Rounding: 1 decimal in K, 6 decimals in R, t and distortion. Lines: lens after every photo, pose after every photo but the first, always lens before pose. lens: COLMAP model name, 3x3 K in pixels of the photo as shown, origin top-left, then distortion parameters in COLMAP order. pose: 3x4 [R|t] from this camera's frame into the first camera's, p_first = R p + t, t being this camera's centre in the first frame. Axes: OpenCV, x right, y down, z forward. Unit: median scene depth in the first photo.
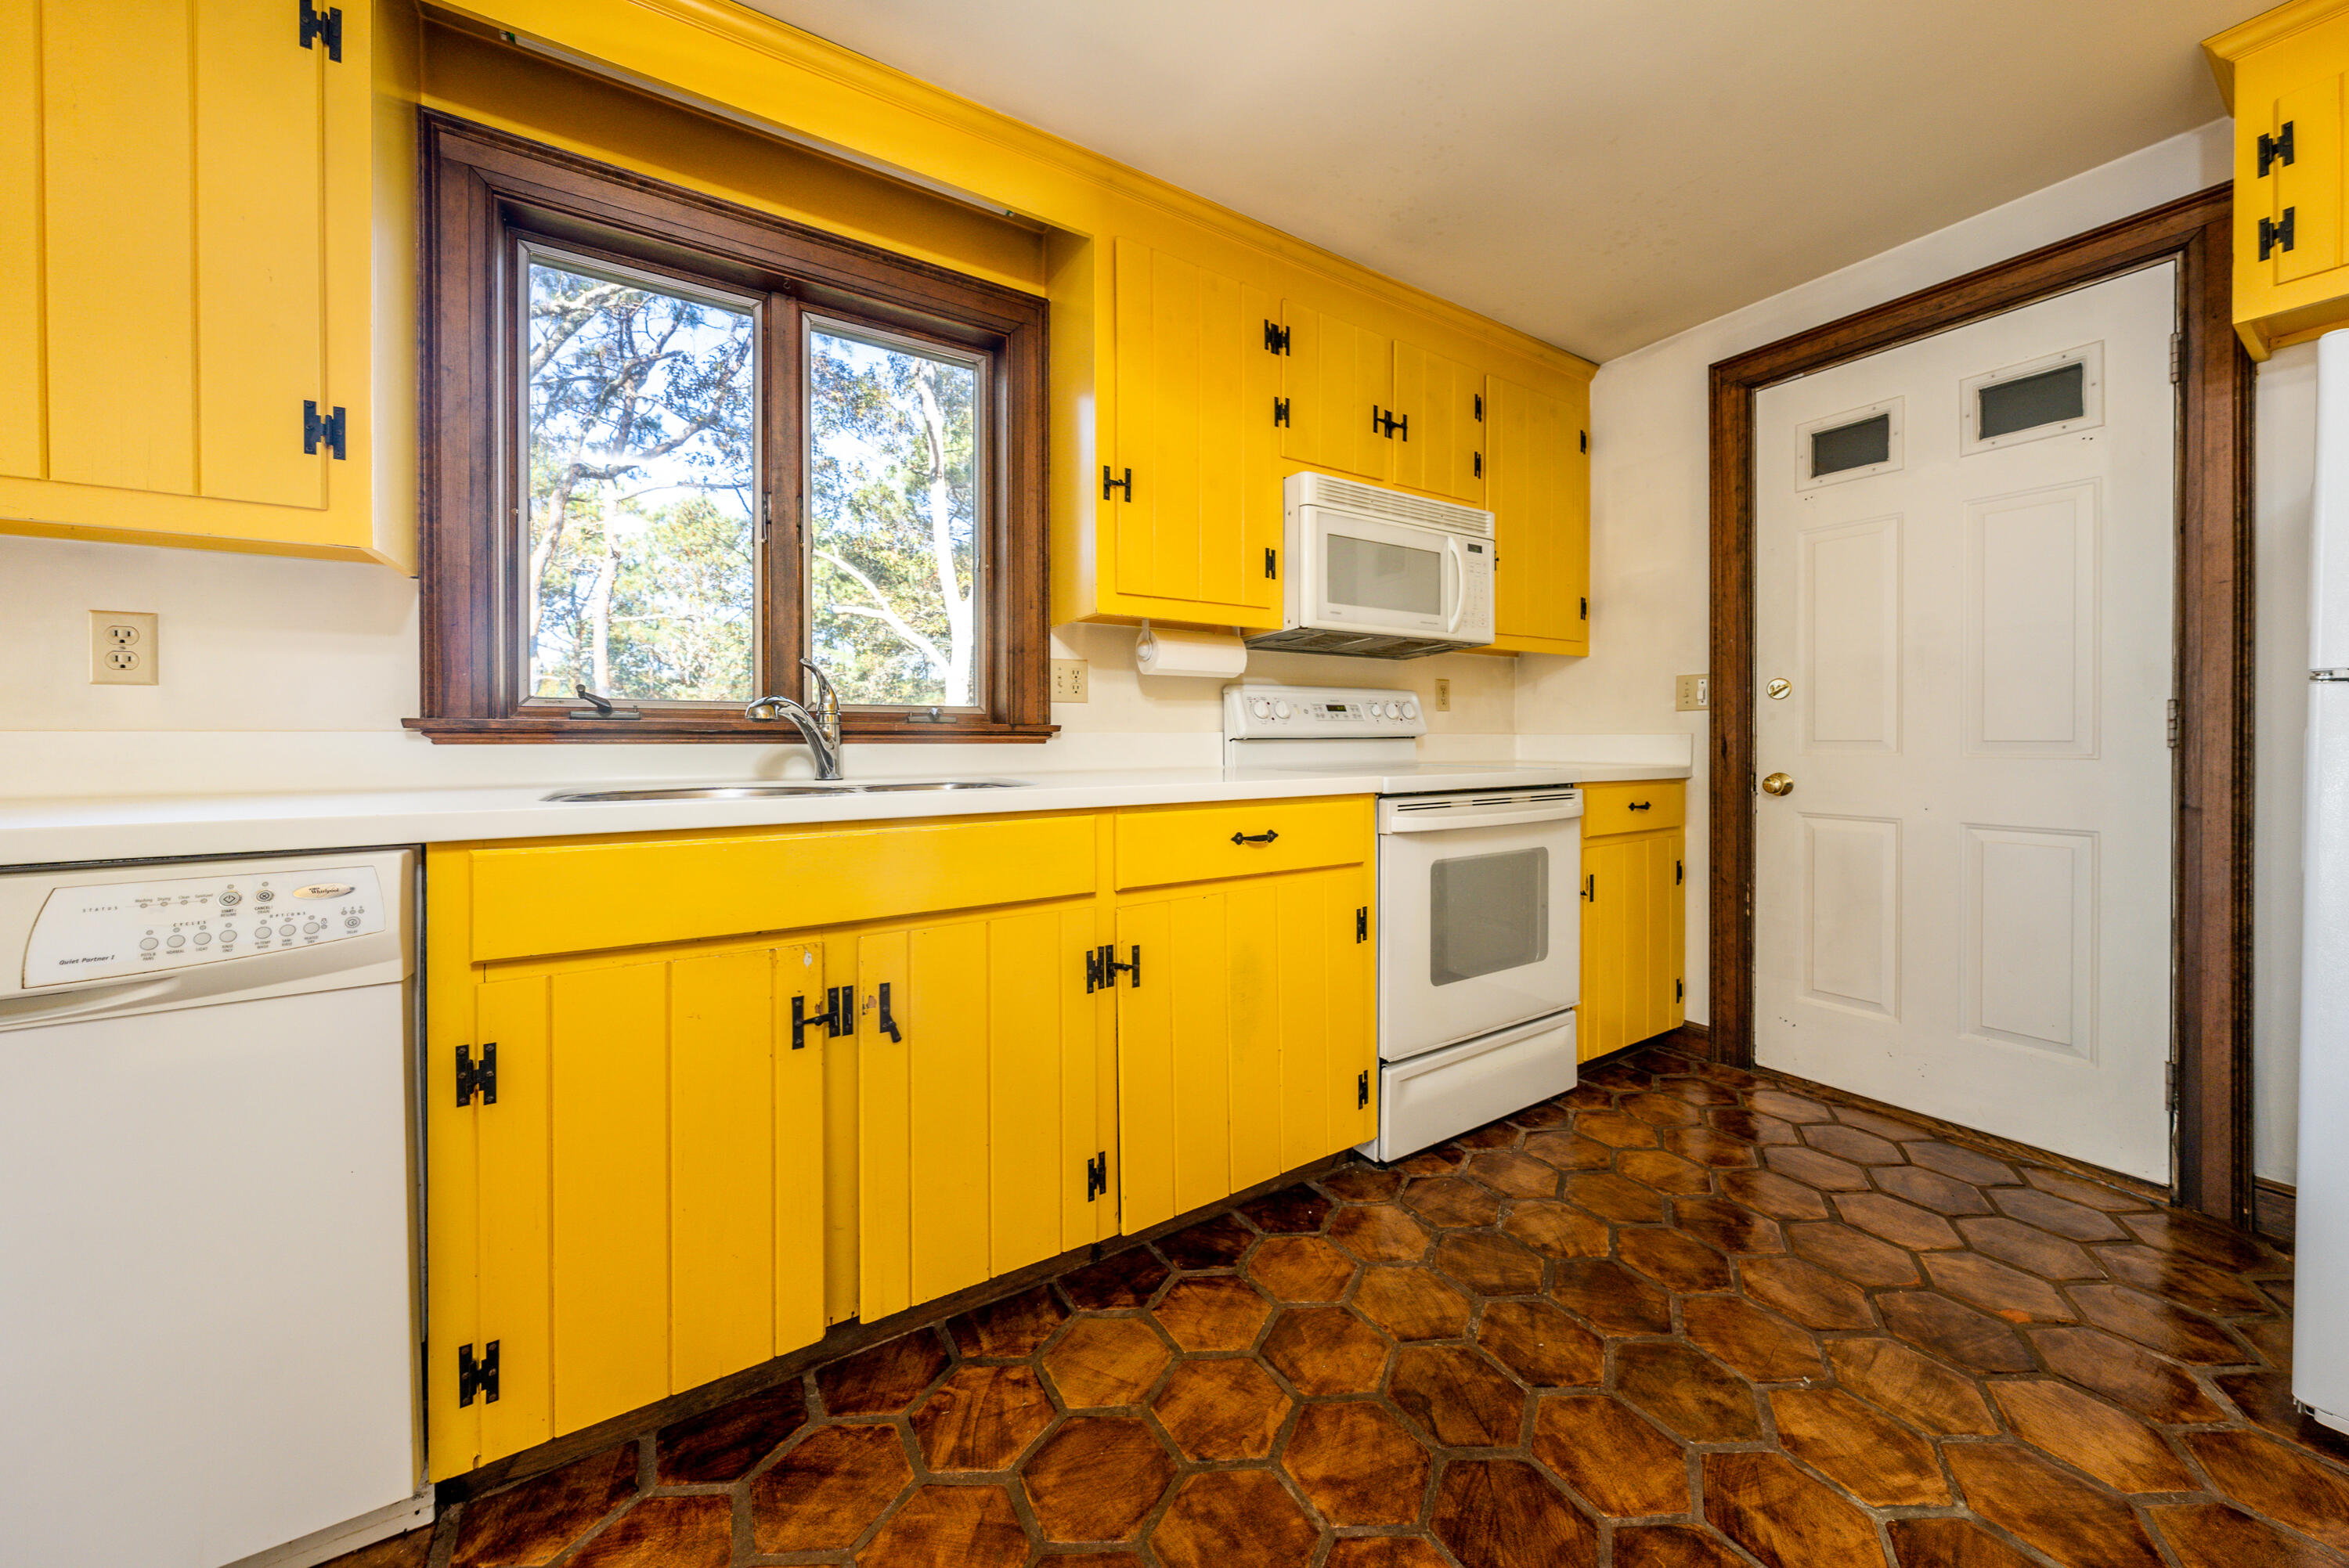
lens RADIAL K [[813.0, 0, 1200.6], [0, 813.0, 745.3], [0, 0, 1]] dist [-0.006198, -0.000134]
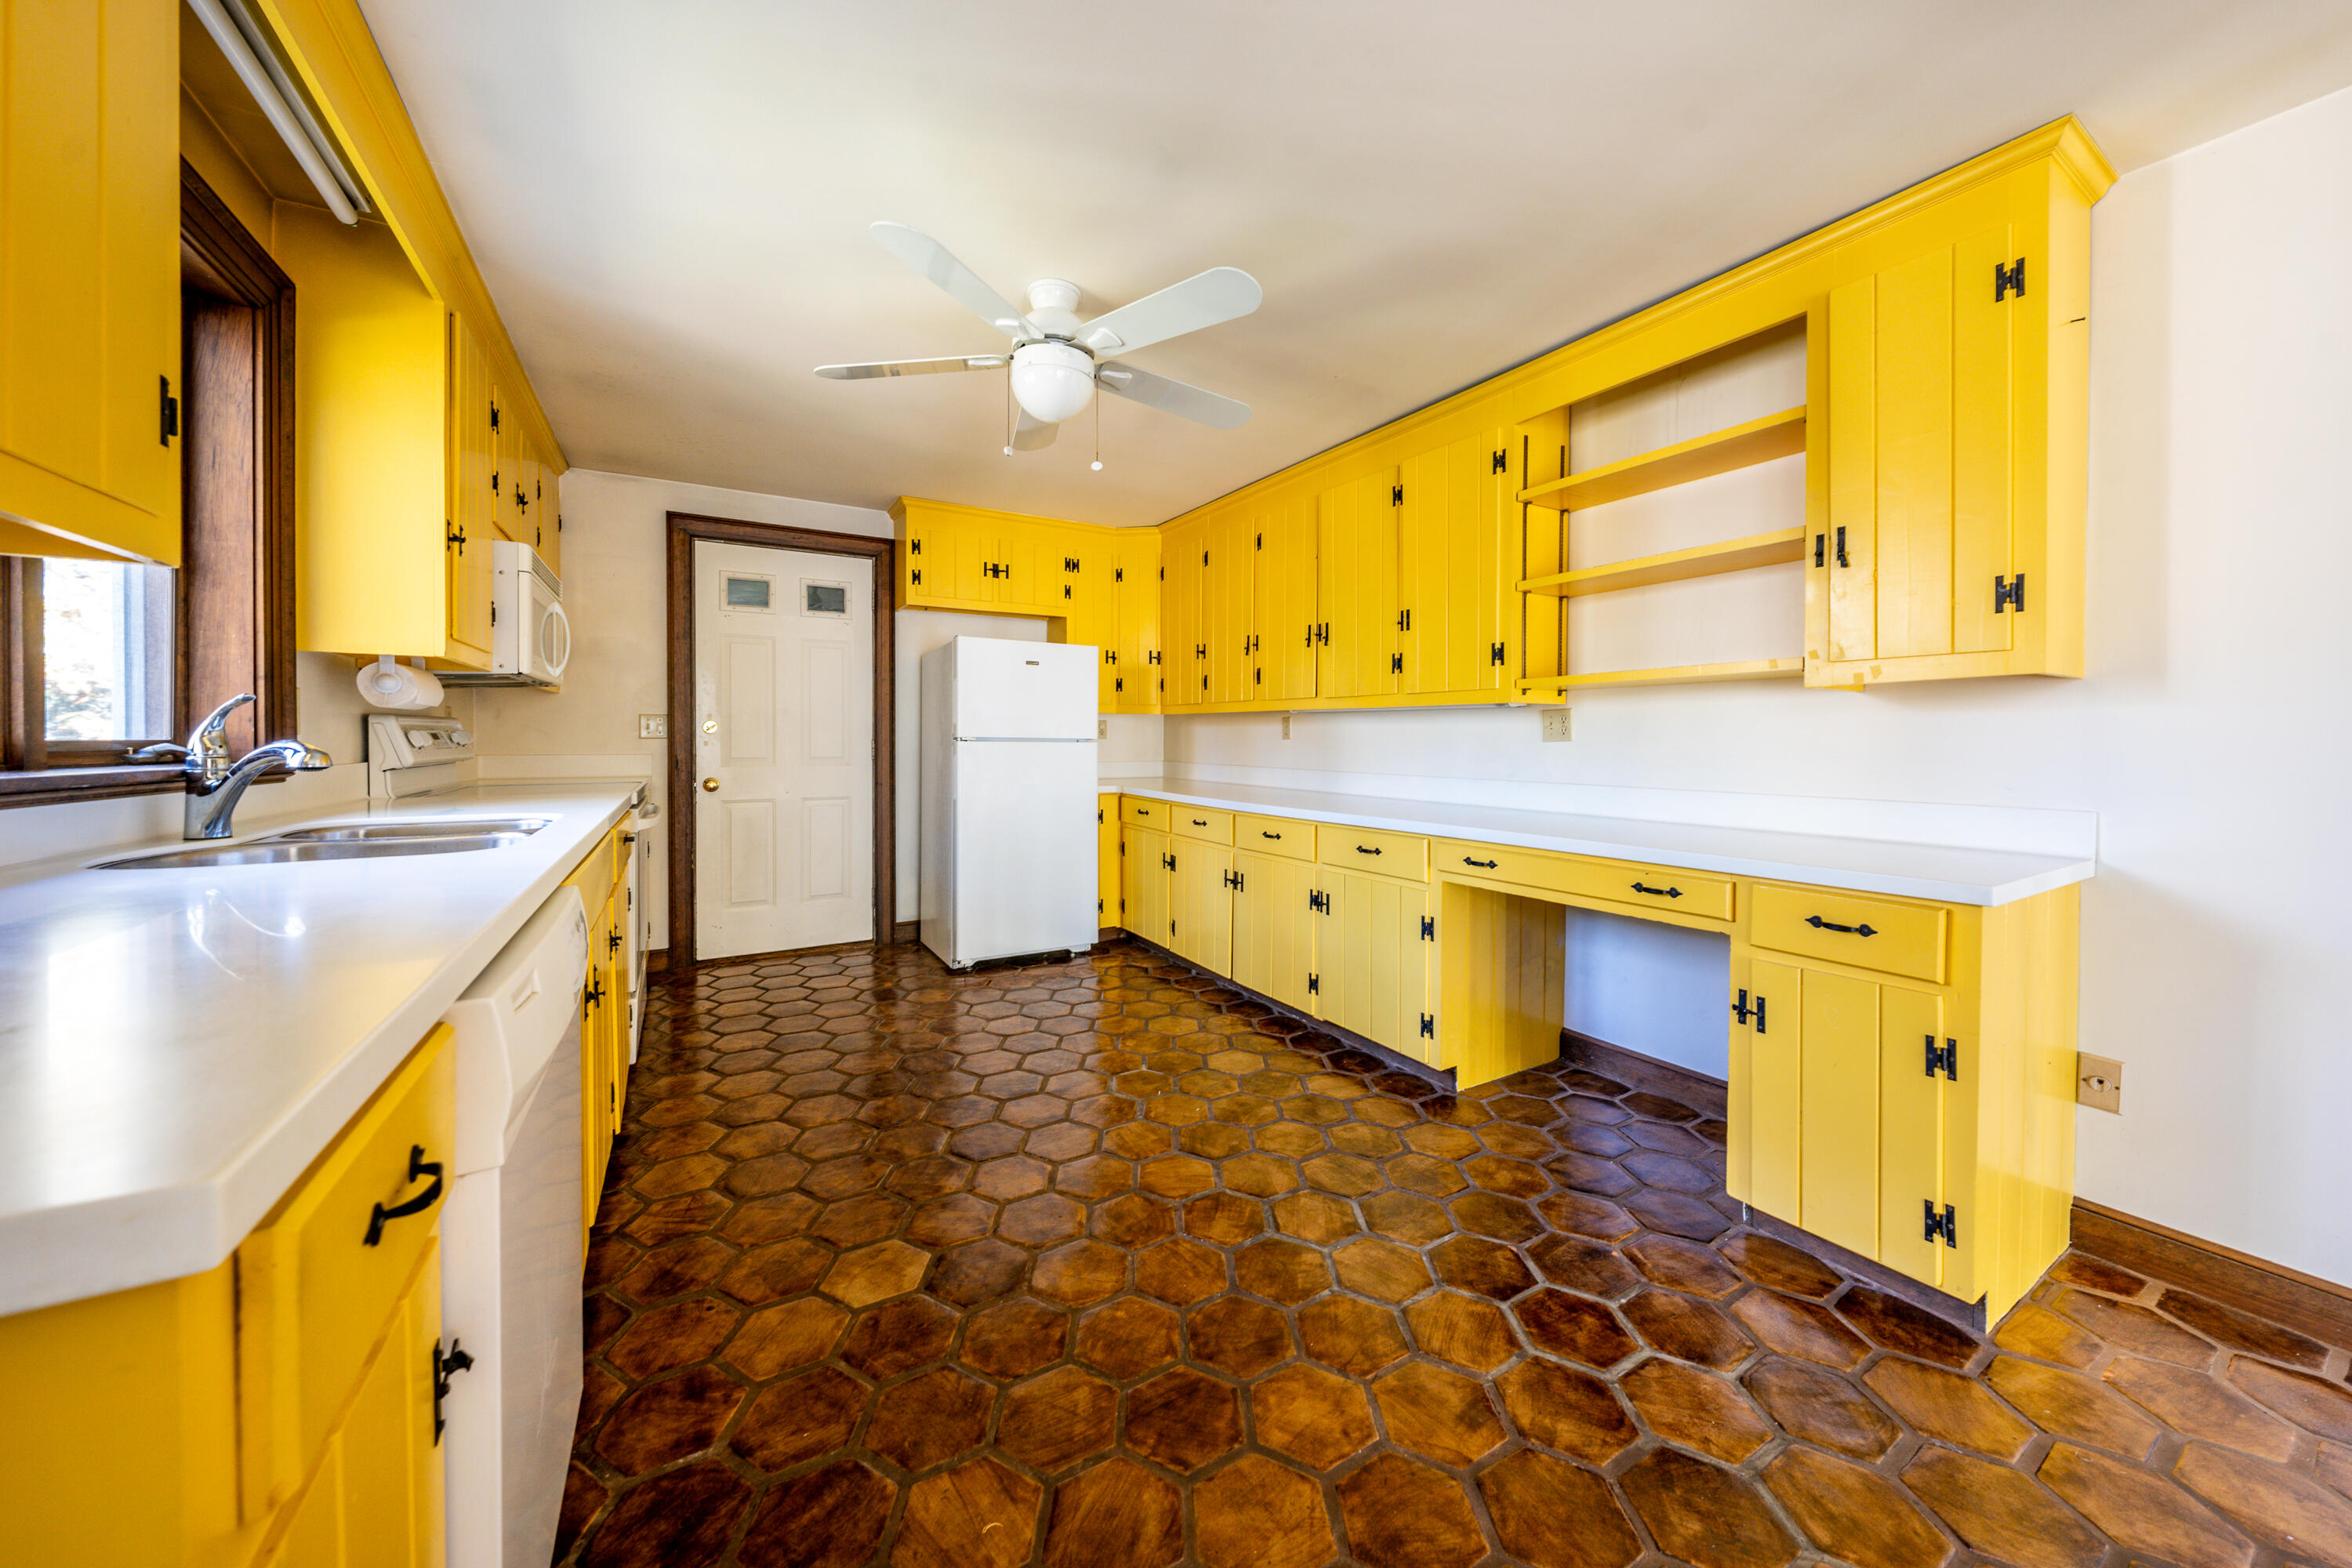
lens RADIAL K [[814.1, 0, 1175.5], [0, 814.1, 735.9], [0, 0, 1]] dist [-0.006198, -0.000134]
pose [[0.032263, 0.005556, 0.999464, -1.020447], [0.006054, 0.999965, -0.005754, -0.040163], [-0.999461, 0.006236, 0.032228, 0.001208]]
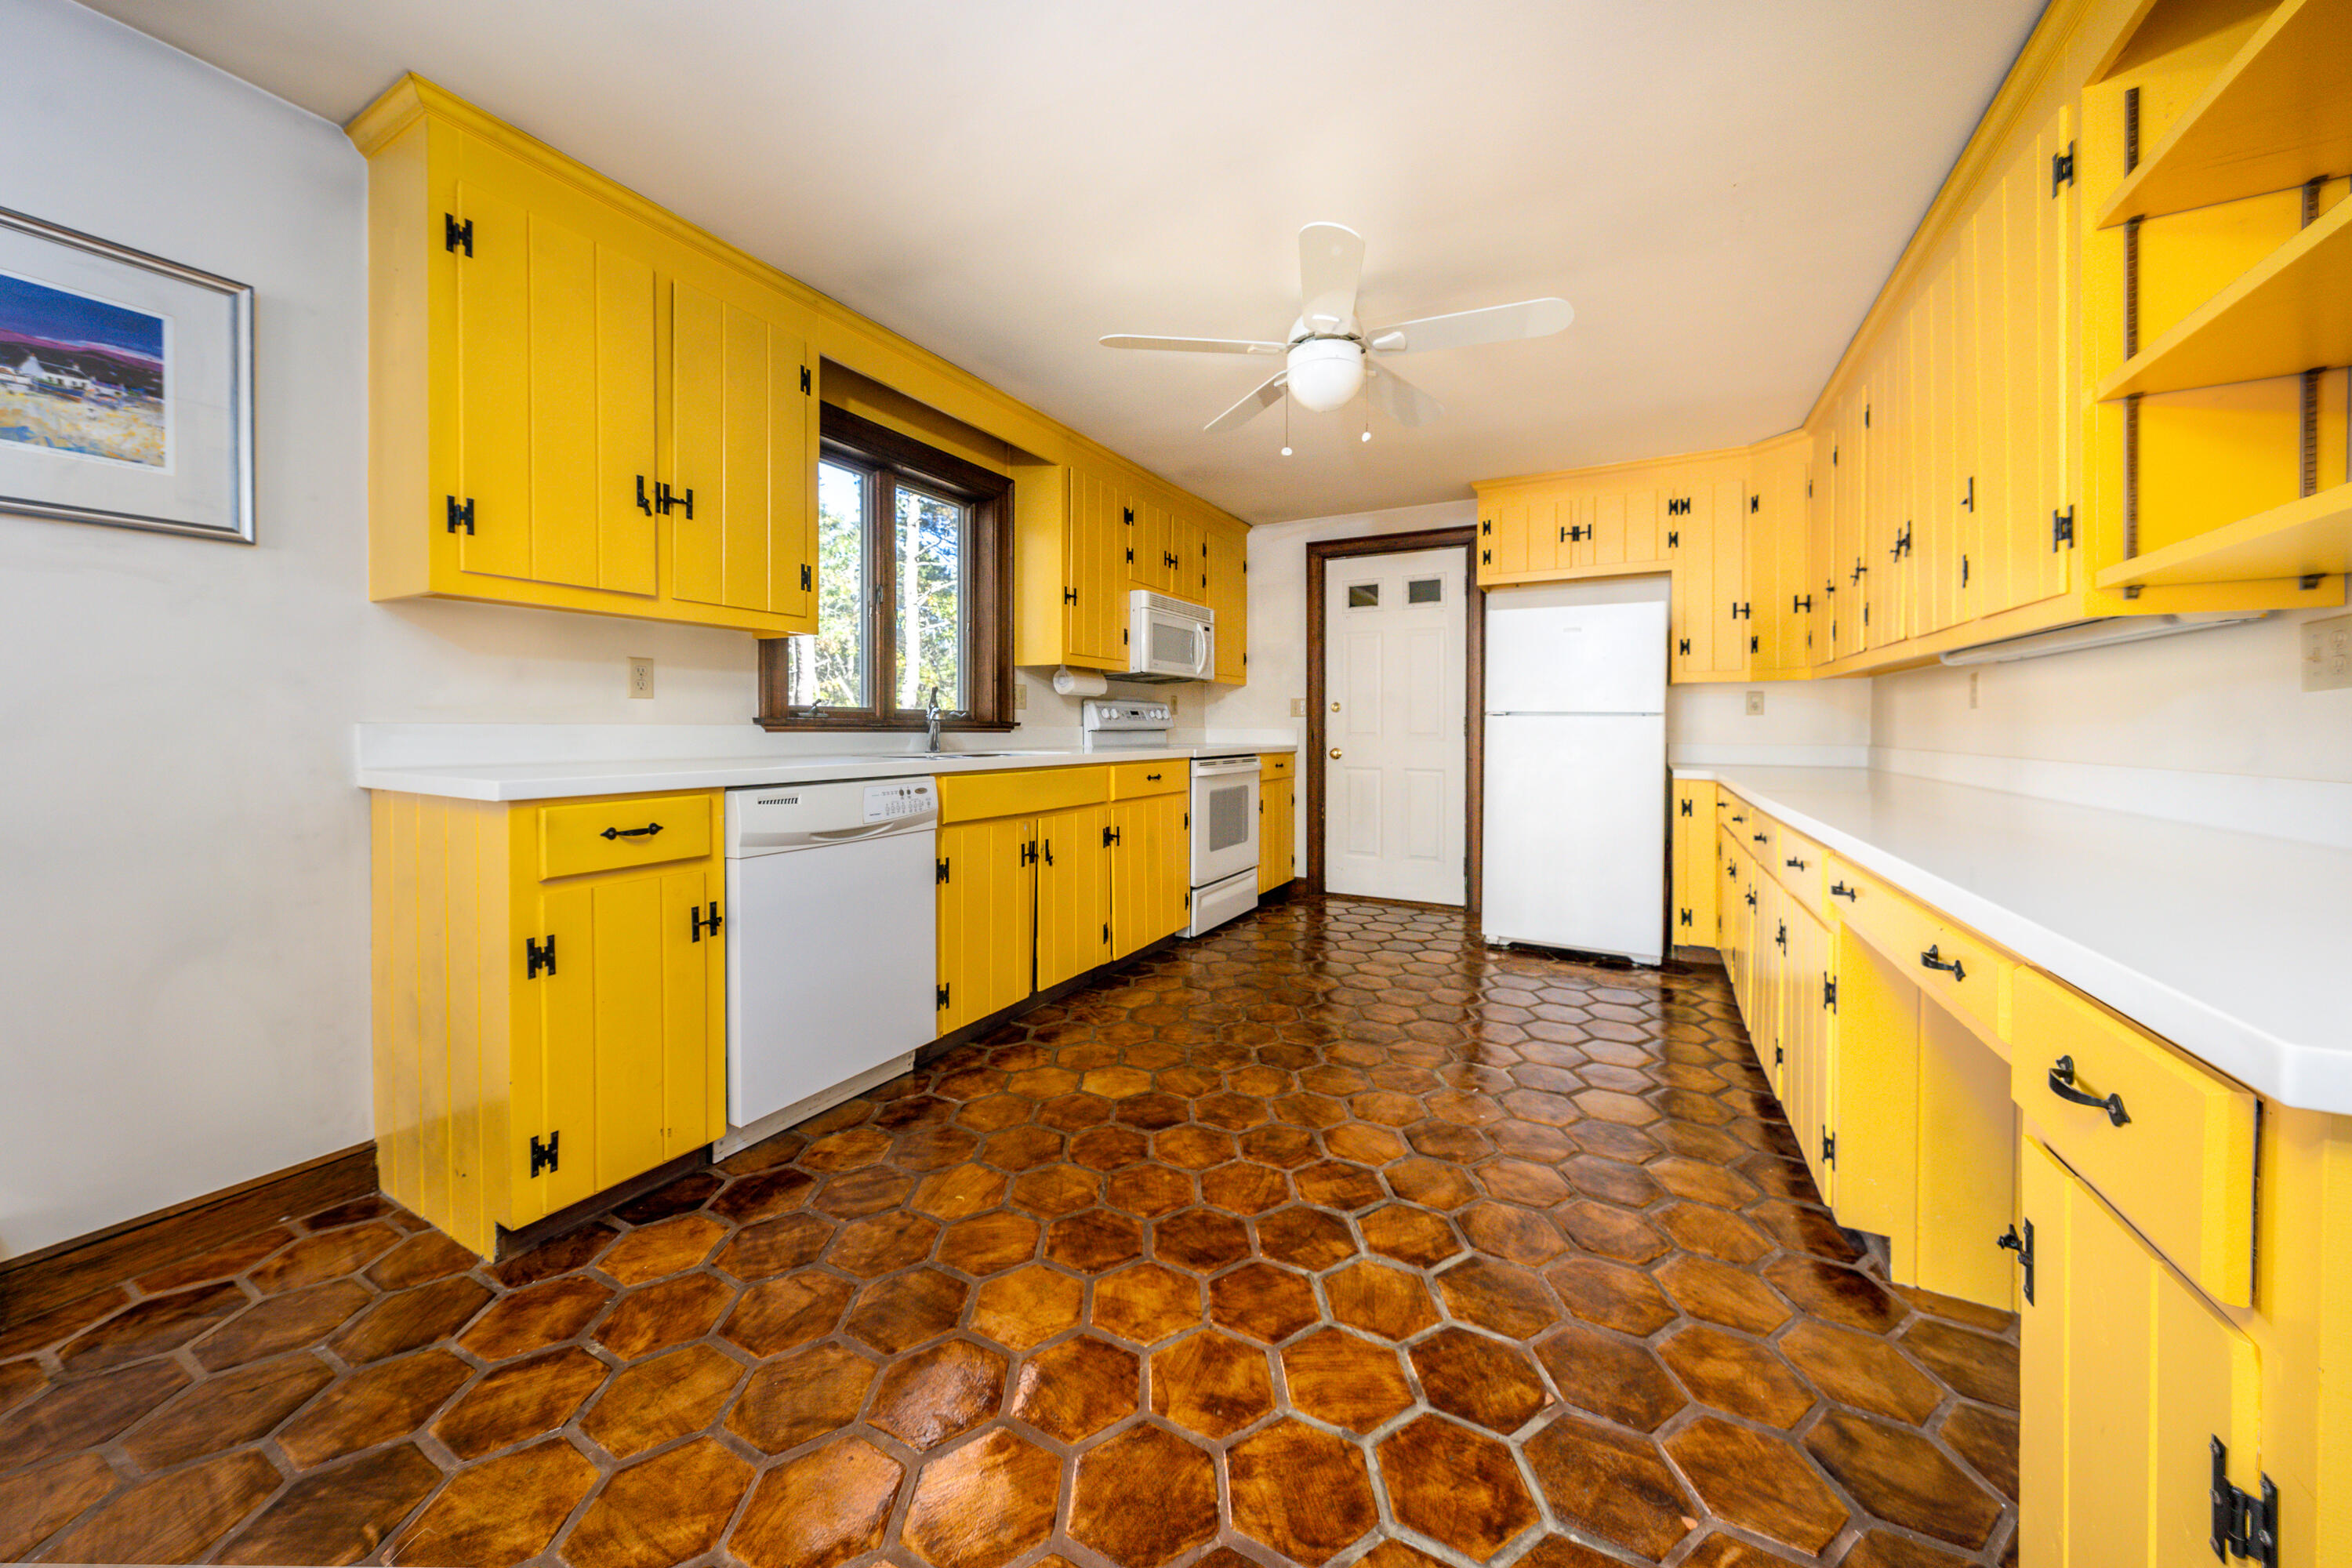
lens RADIAL K [[814.1, 0, 1194.8], [0, 814.1, 725.8], [0, 0, 1]] dist [-0.006198, -0.000134]
pose [[0.872275, 0.006678, 0.488969, -0.688052], [-0.001485, 0.999938, -0.011008, 0.001258], [-0.489013, 0.008876, 0.872232, -0.710315]]
